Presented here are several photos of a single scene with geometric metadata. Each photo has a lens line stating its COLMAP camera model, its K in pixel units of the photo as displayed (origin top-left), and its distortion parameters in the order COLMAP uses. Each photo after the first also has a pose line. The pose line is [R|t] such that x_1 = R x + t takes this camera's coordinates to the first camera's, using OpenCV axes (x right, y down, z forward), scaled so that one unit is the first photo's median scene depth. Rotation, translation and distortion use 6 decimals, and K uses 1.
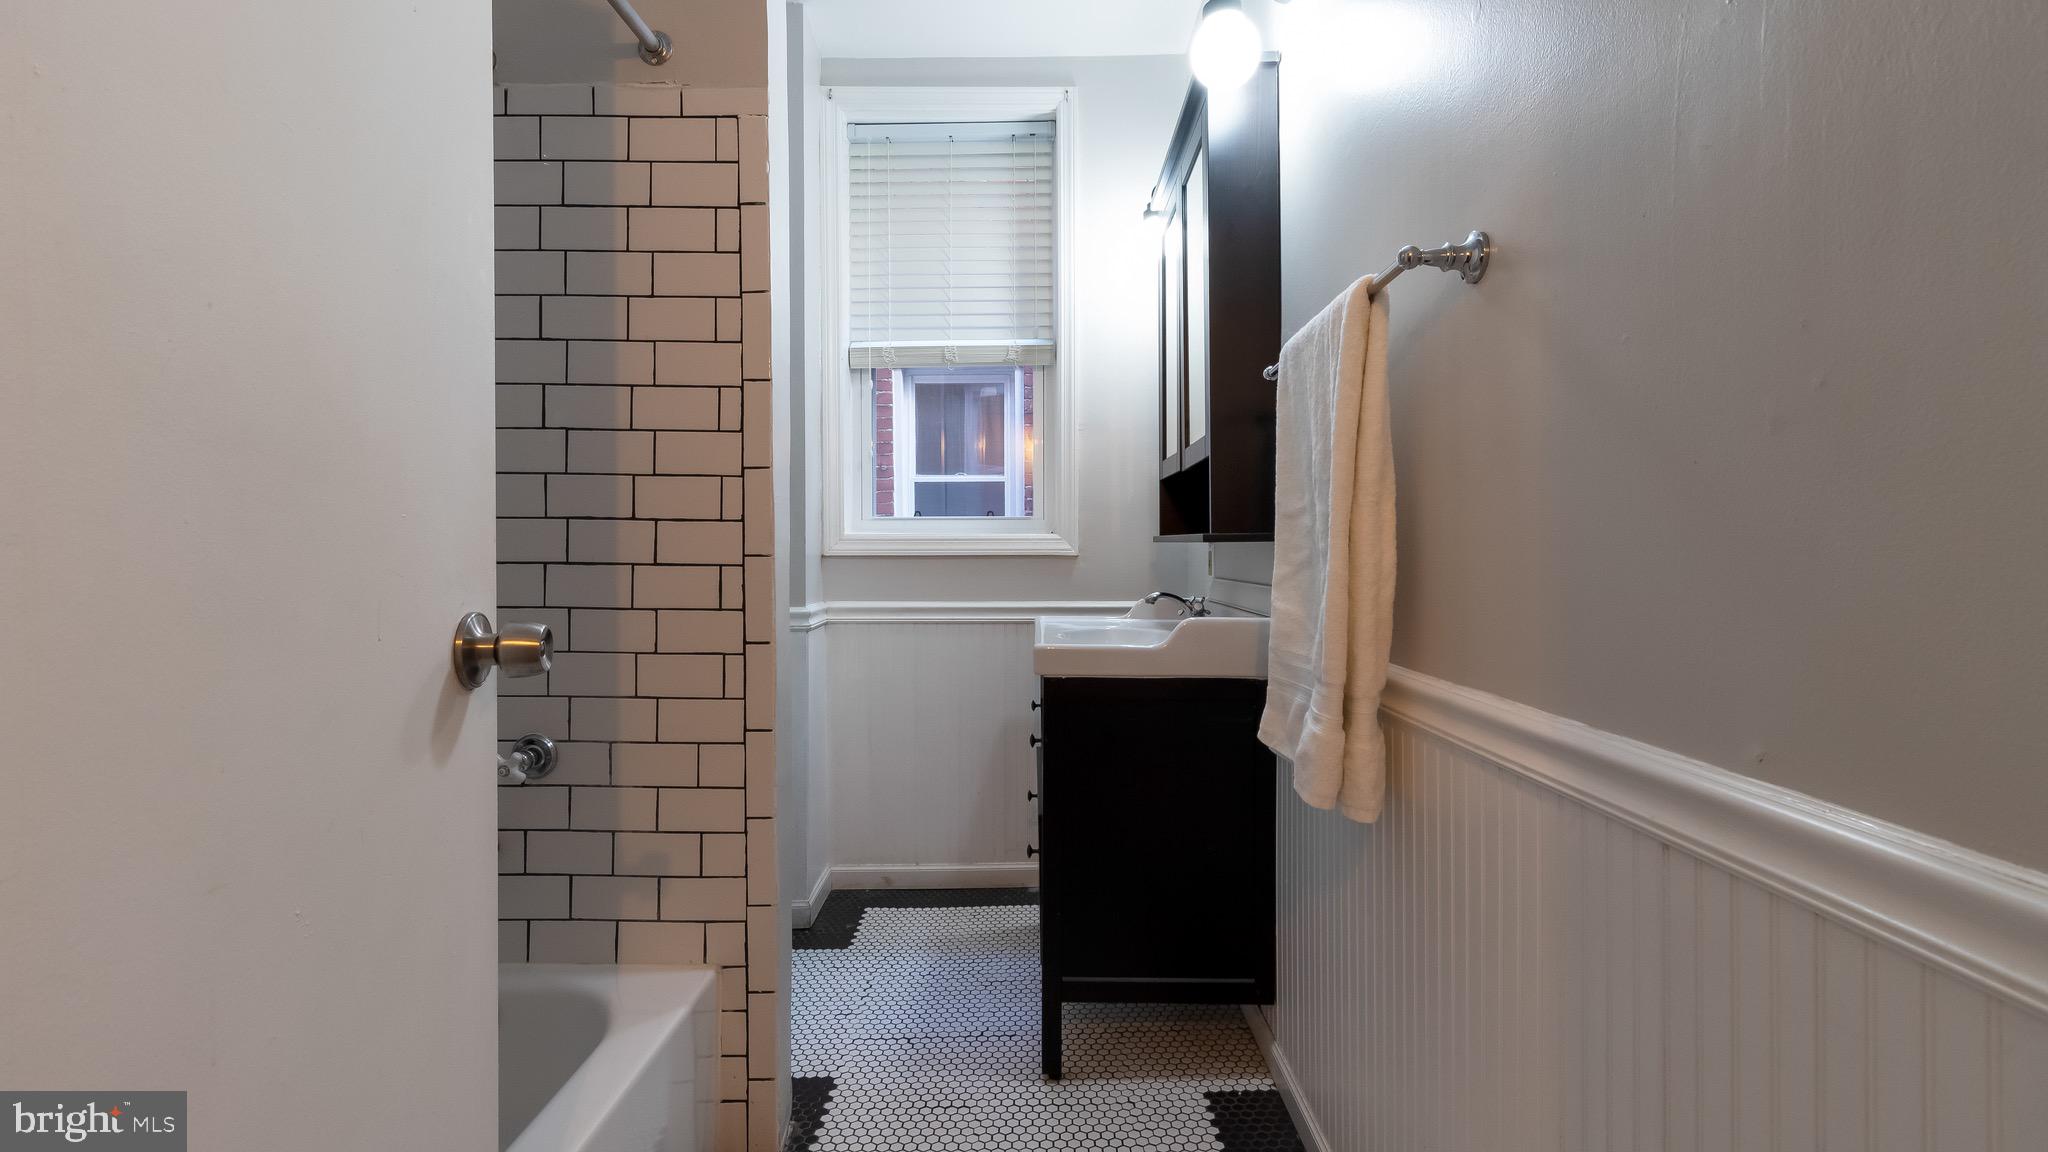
lens RADIAL K [[882.2, 0, 1025.3], [0, 882.2, 569.5], [0, 0, 1]] dist [-0.000015, 0.000793]
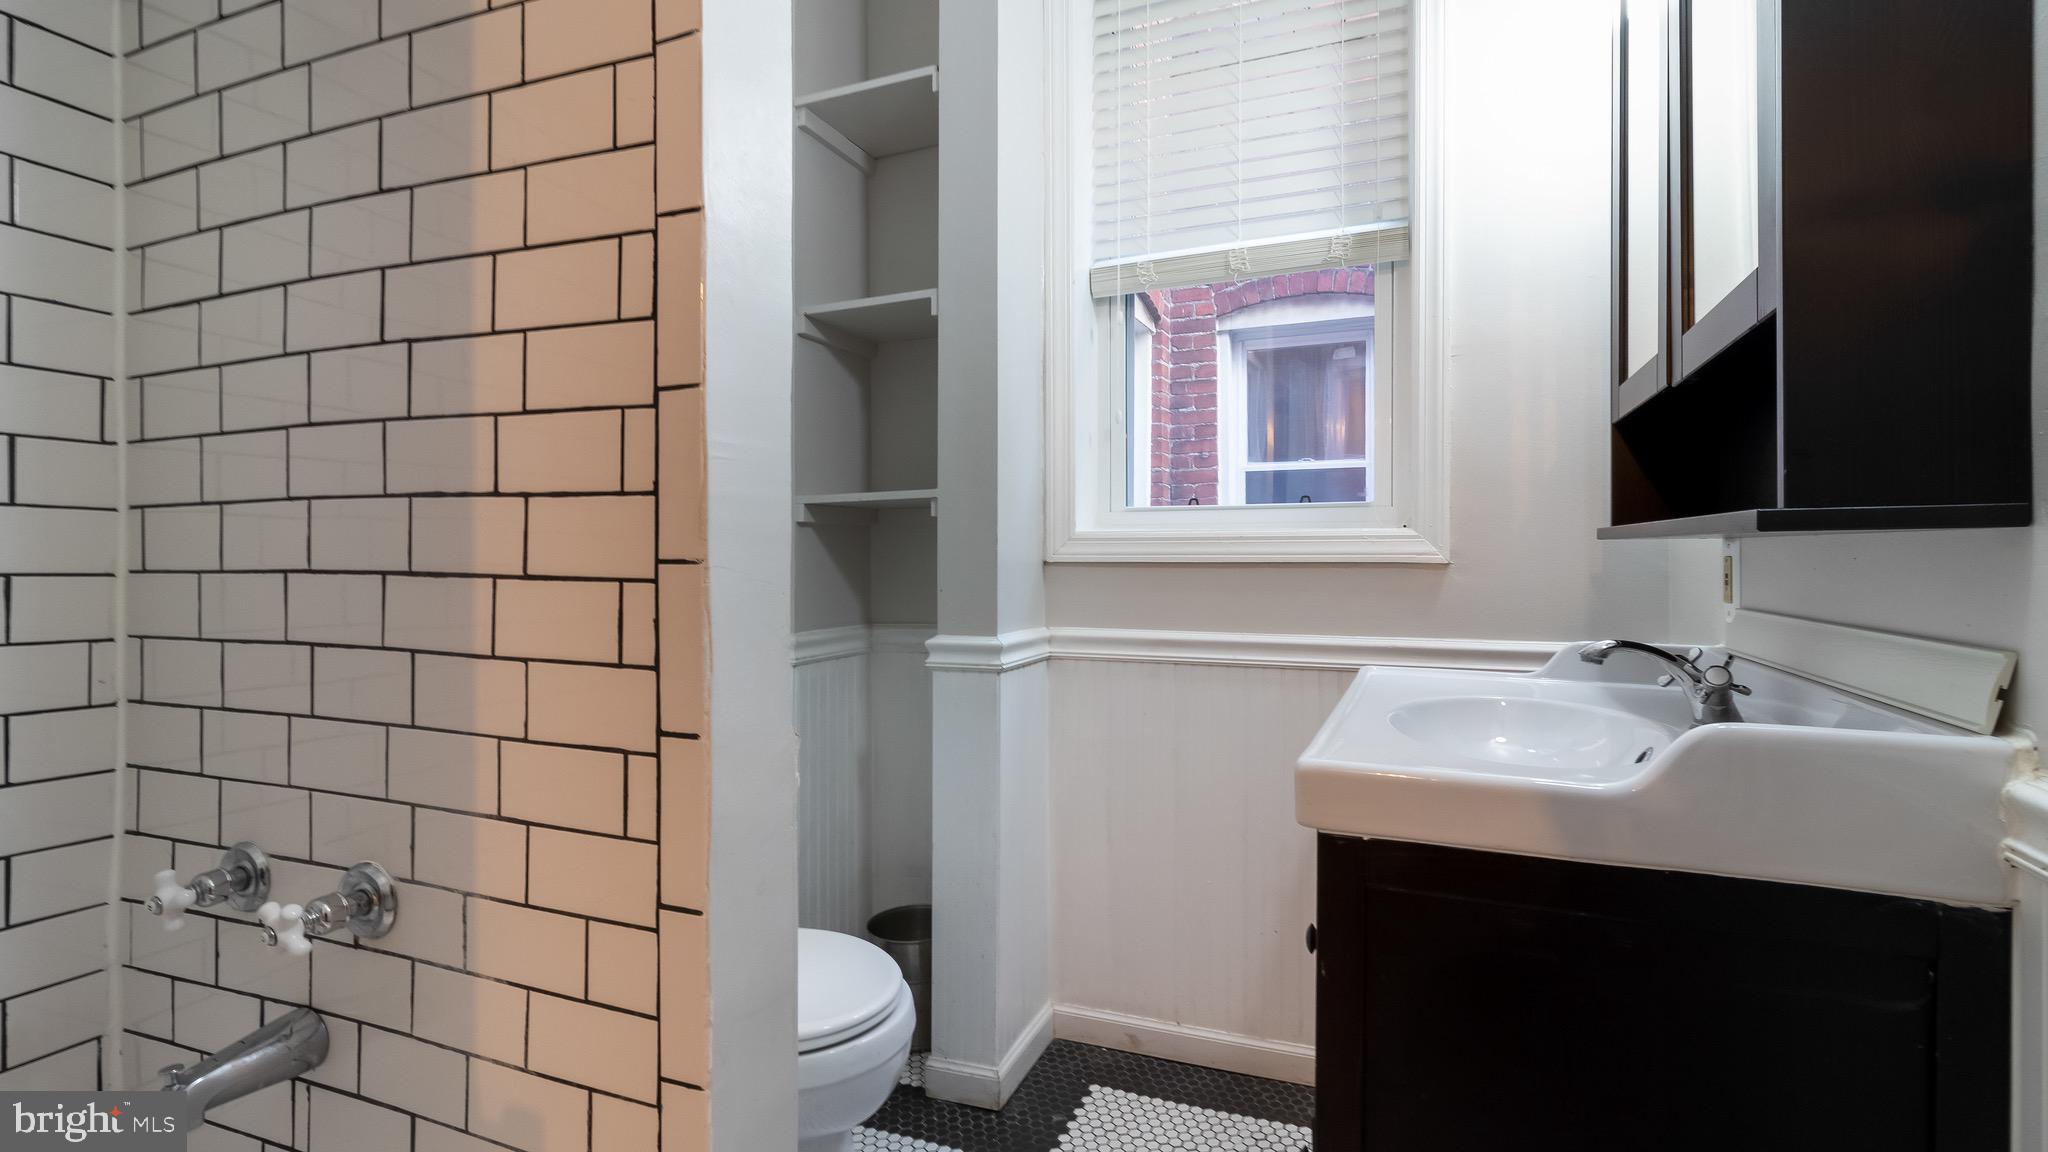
lens RADIAL K [[882.2, 0, 1021.5], [0, 882.2, 563.9], [0, 0, 1]] dist [-0.000015, 0.000793]
pose [[0.910373, 0.004816, -0.413760, 0.047627], [-0.010307, 0.999886, -0.011040, -0.006379], [0.413659, 0.014316, 0.910319, 0.362016]]
